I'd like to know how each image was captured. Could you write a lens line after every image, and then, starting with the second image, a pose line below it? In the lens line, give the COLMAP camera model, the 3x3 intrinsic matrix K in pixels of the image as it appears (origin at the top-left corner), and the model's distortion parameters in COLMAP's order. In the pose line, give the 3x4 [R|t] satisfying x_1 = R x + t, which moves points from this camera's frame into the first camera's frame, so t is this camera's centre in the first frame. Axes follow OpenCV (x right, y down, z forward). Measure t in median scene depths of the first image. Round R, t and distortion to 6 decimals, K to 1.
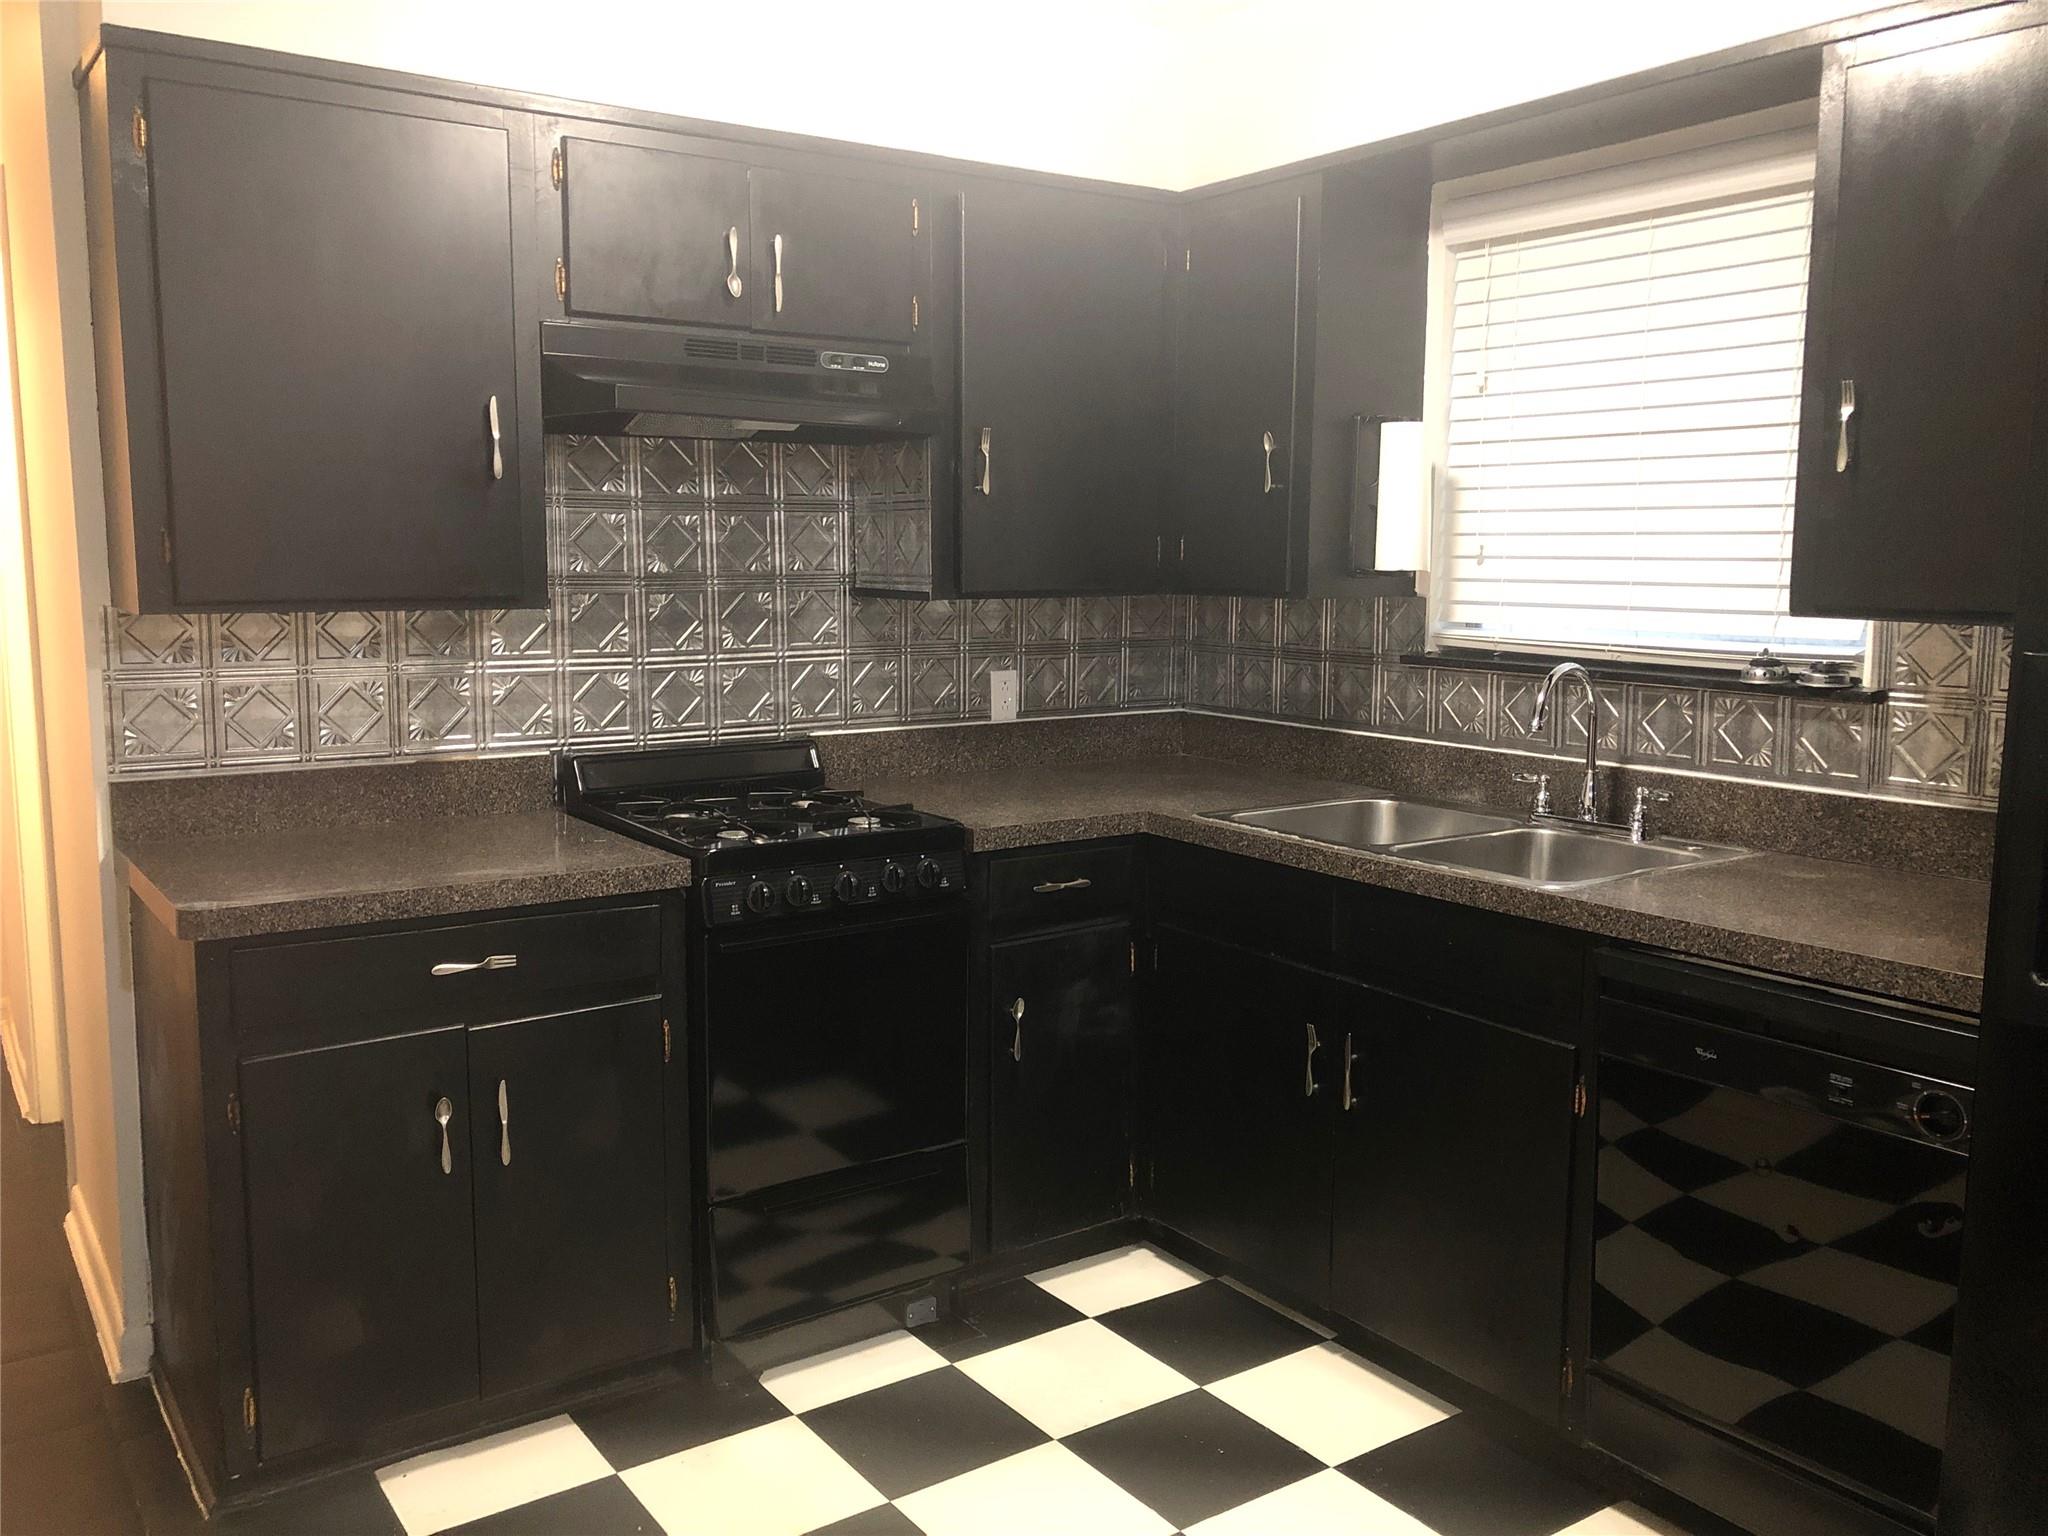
lens RADIAL K [[1678.9, 0, 1001.9], [0, 1678.9, 749.8], [0, 0, 1]] dist [0.068460, -0.084613]
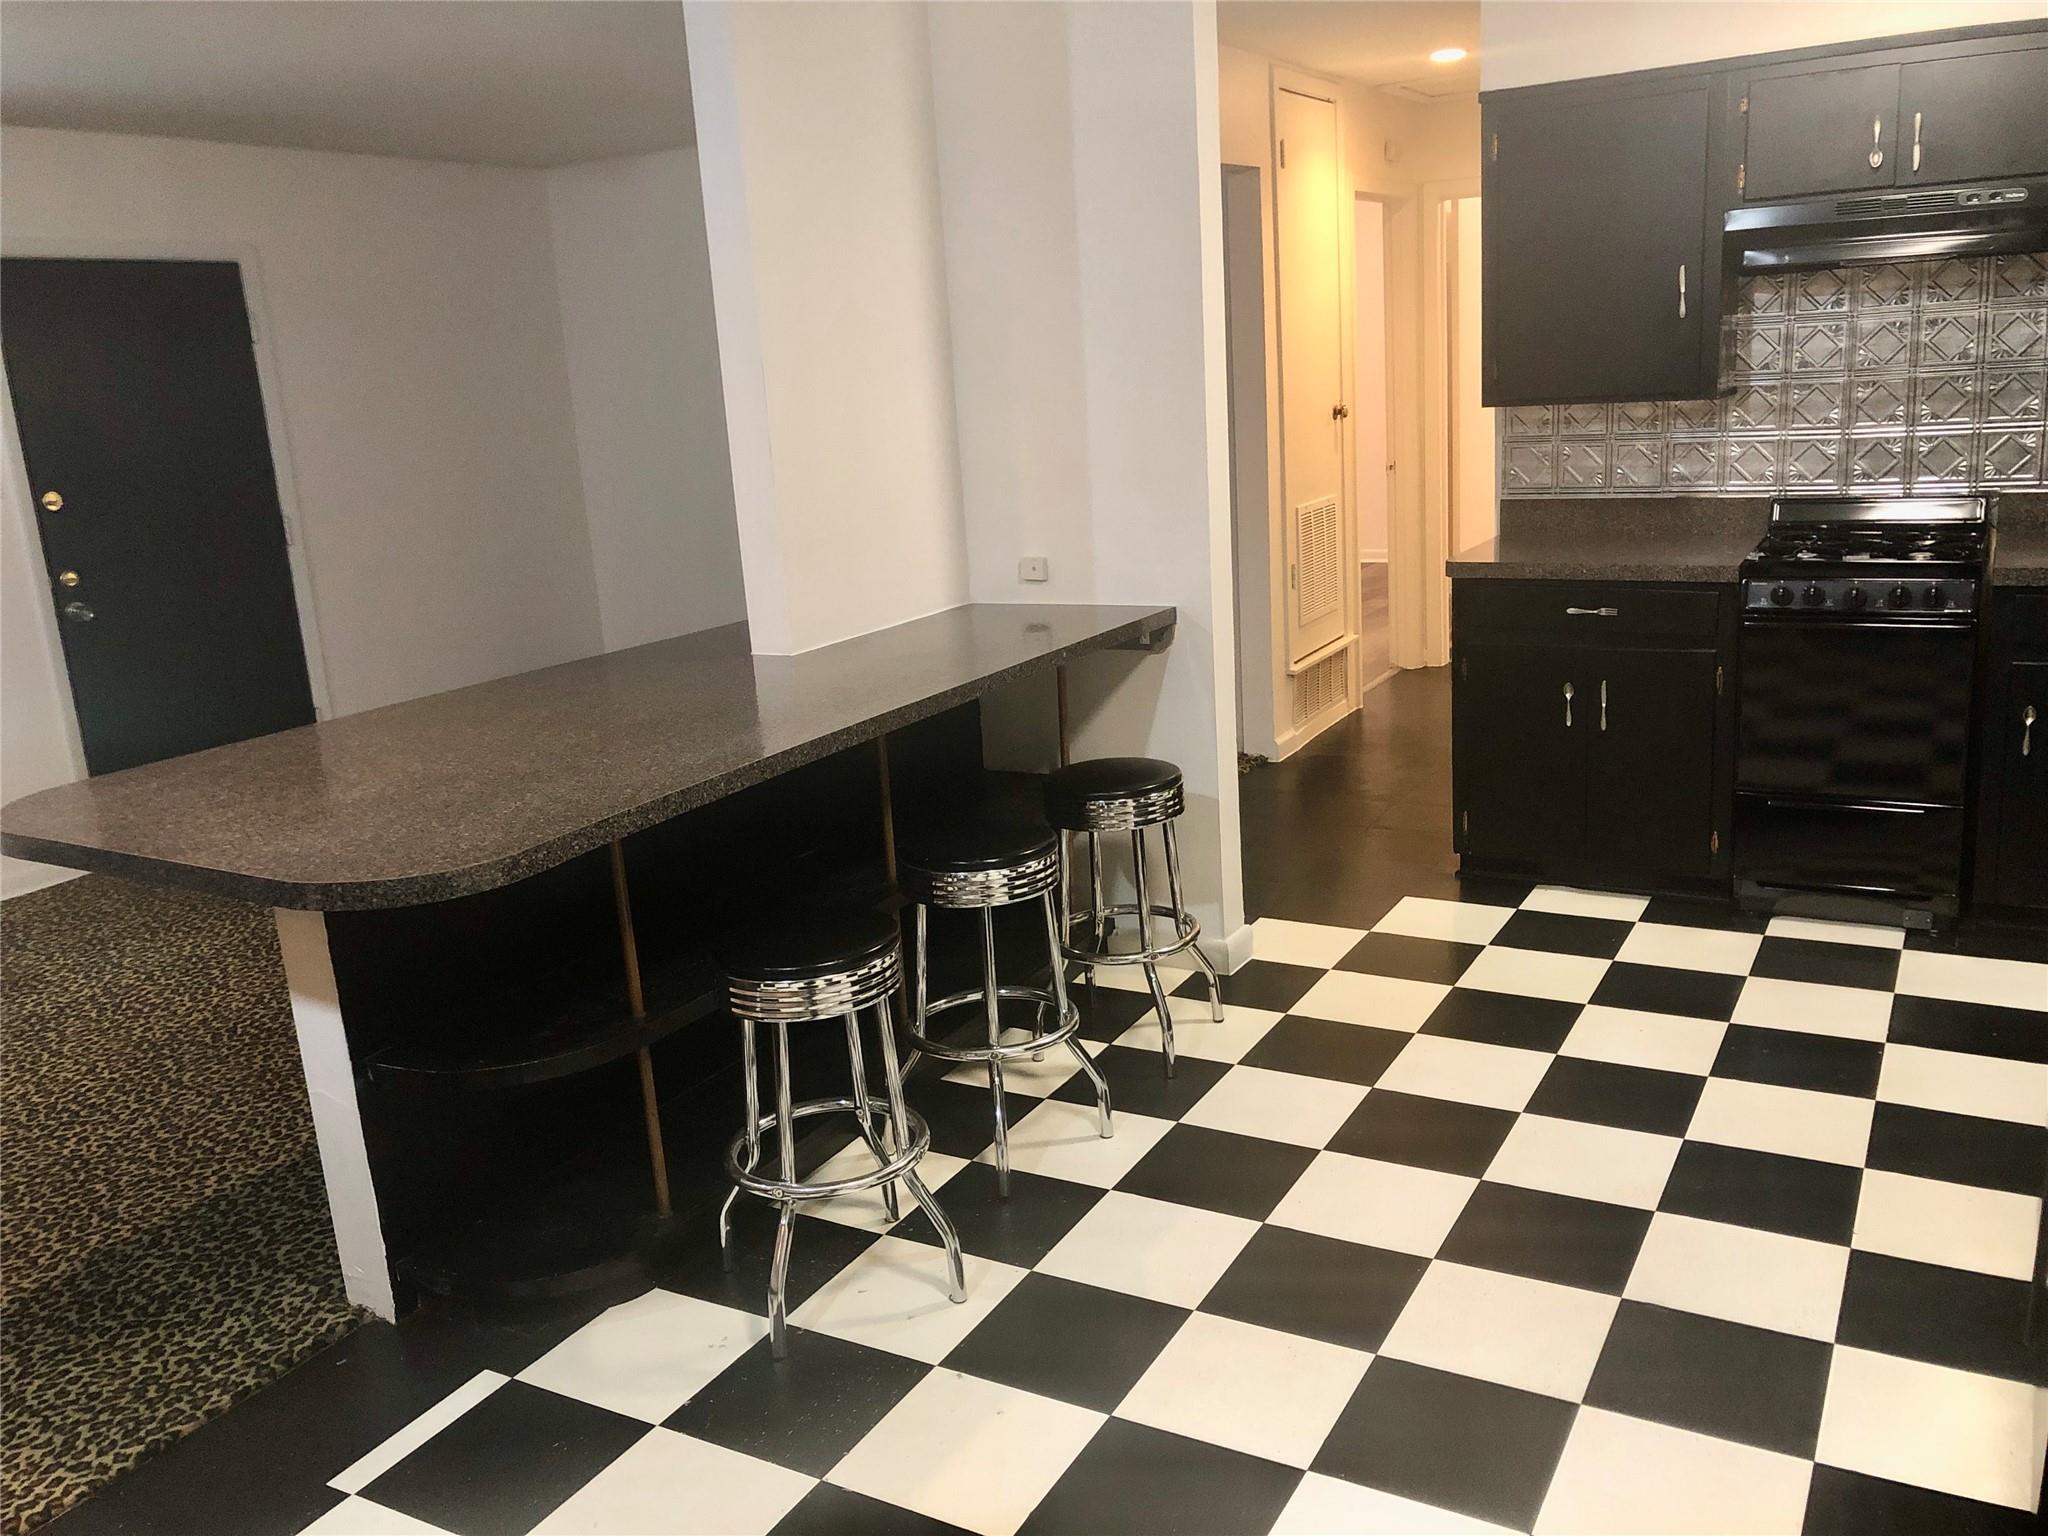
lens RADIAL K [[1678.9, 0, 1001.9], [0, 1678.9, 749.8], [0, 0, 1]] dist [0.068460, -0.084613]
pose [[0.428462, 0.177730, -0.885907, 0.800540], [-0.044908, 0.983441, 0.175577, -0.009850], [0.902443, -0.035444, 0.429349, -0.245611]]
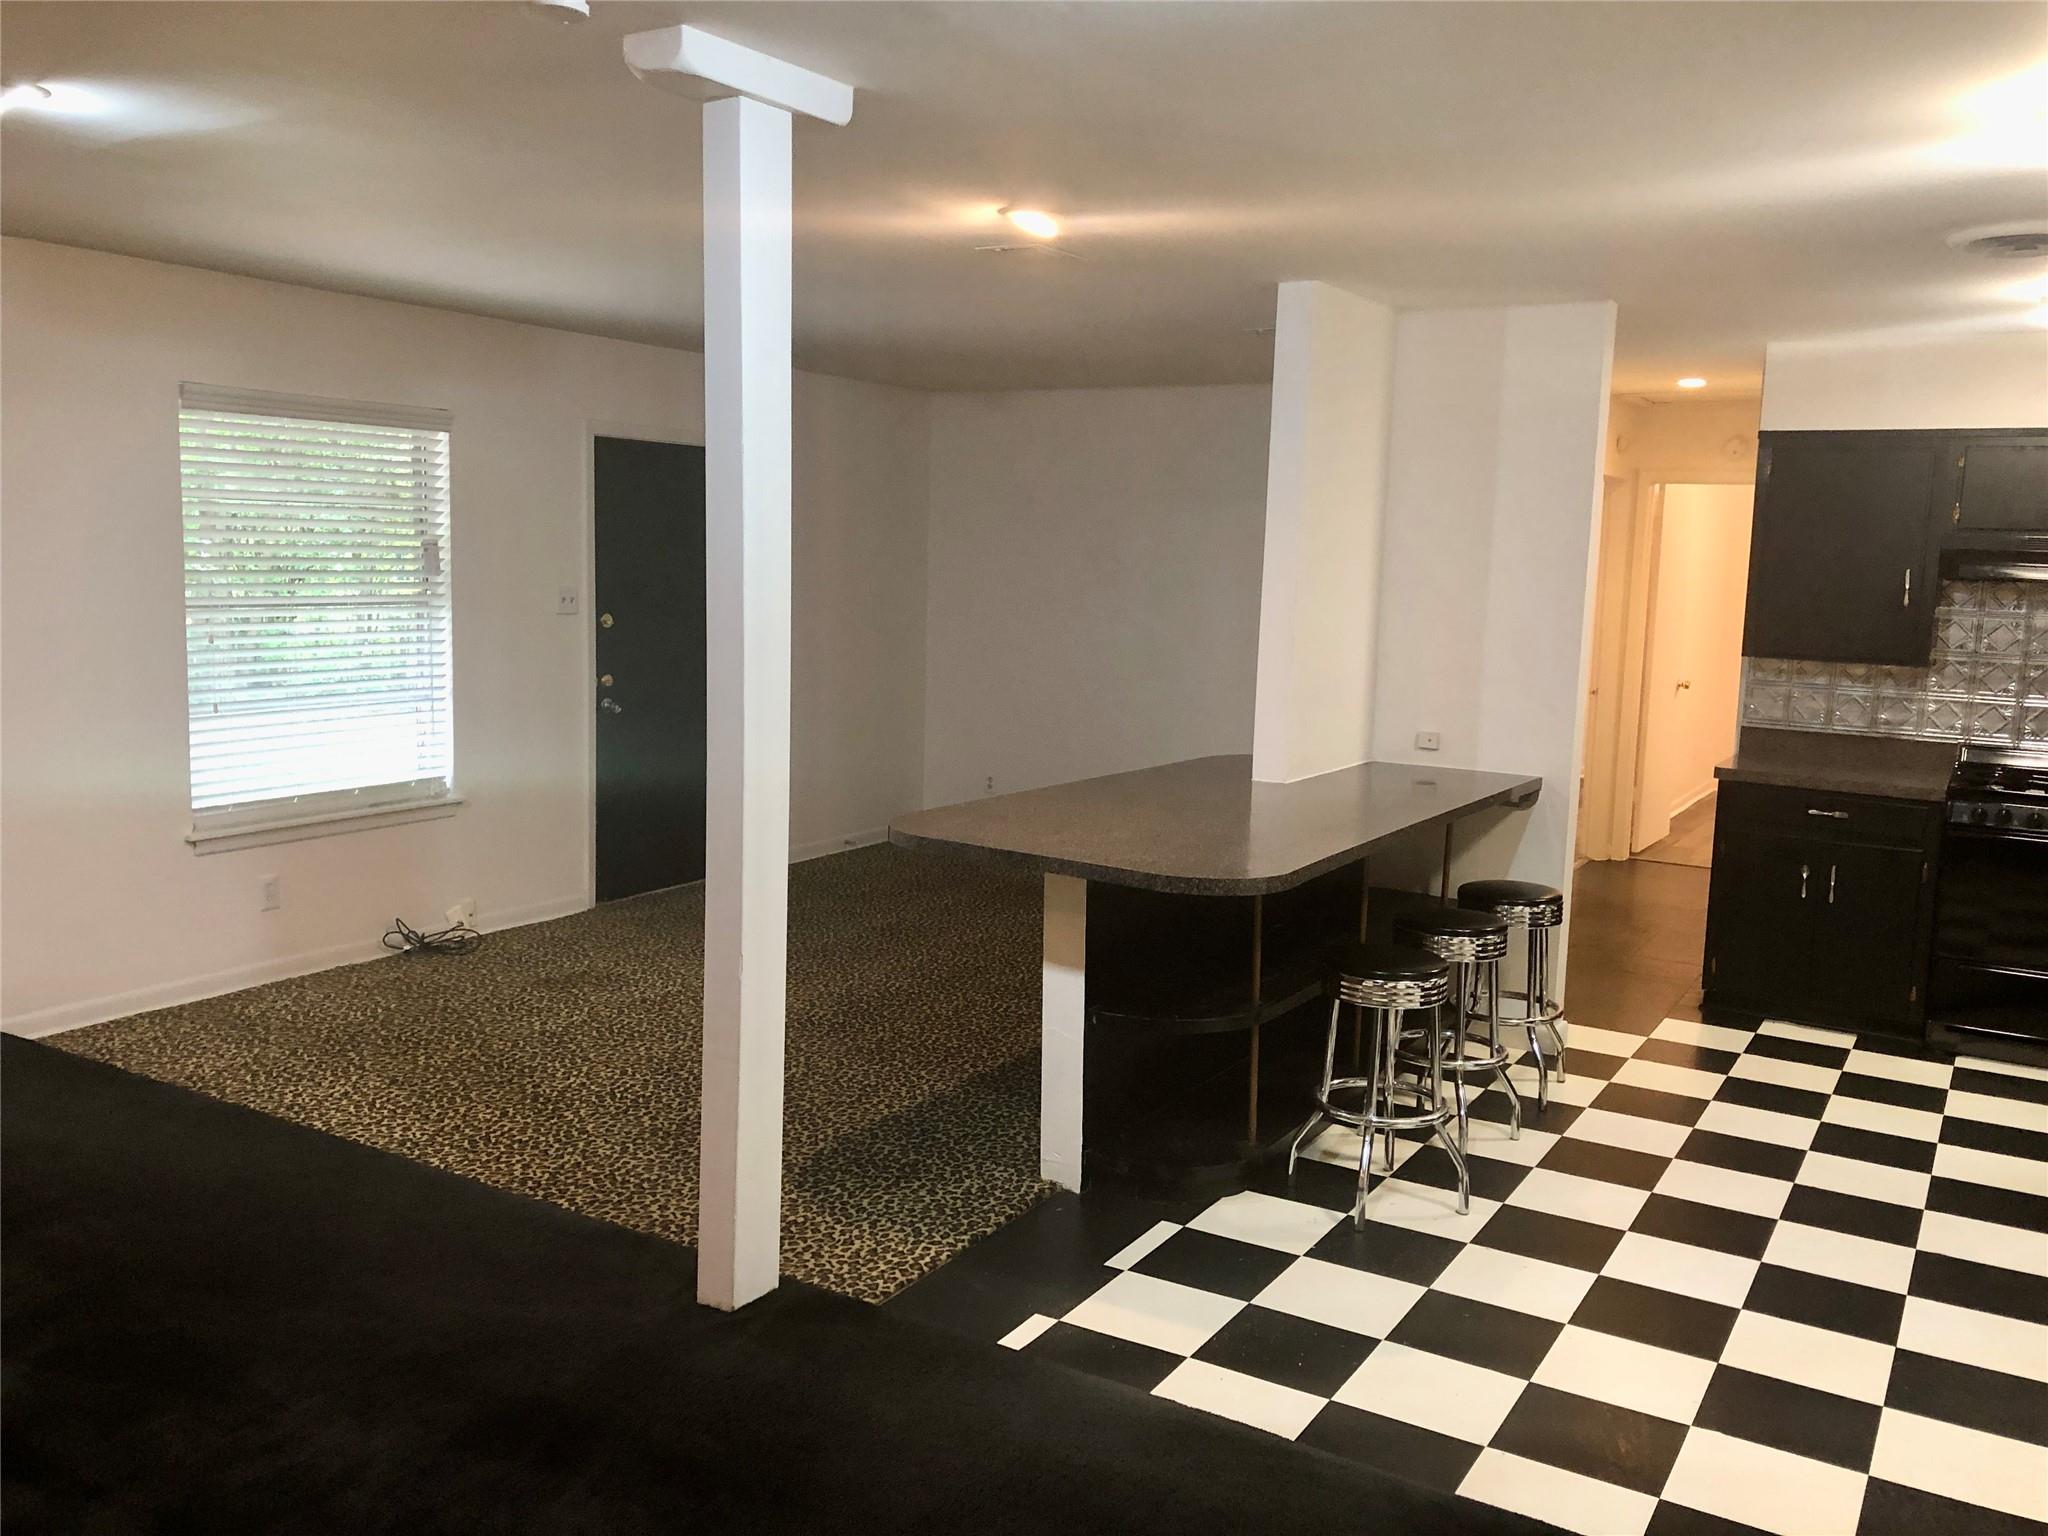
lens RADIAL K [[1689.5, 0, 1024.0], [0, 1689.5, 768.0], [0, 0, 1]] dist [0.071509, -0.071863]
pose [[0.421558, 0.127772, -0.897754, 1.069052], [-0.141642, 0.987149, 0.073985, 0.037709], [0.895671, 0.095971, 0.434239, -0.828714]]
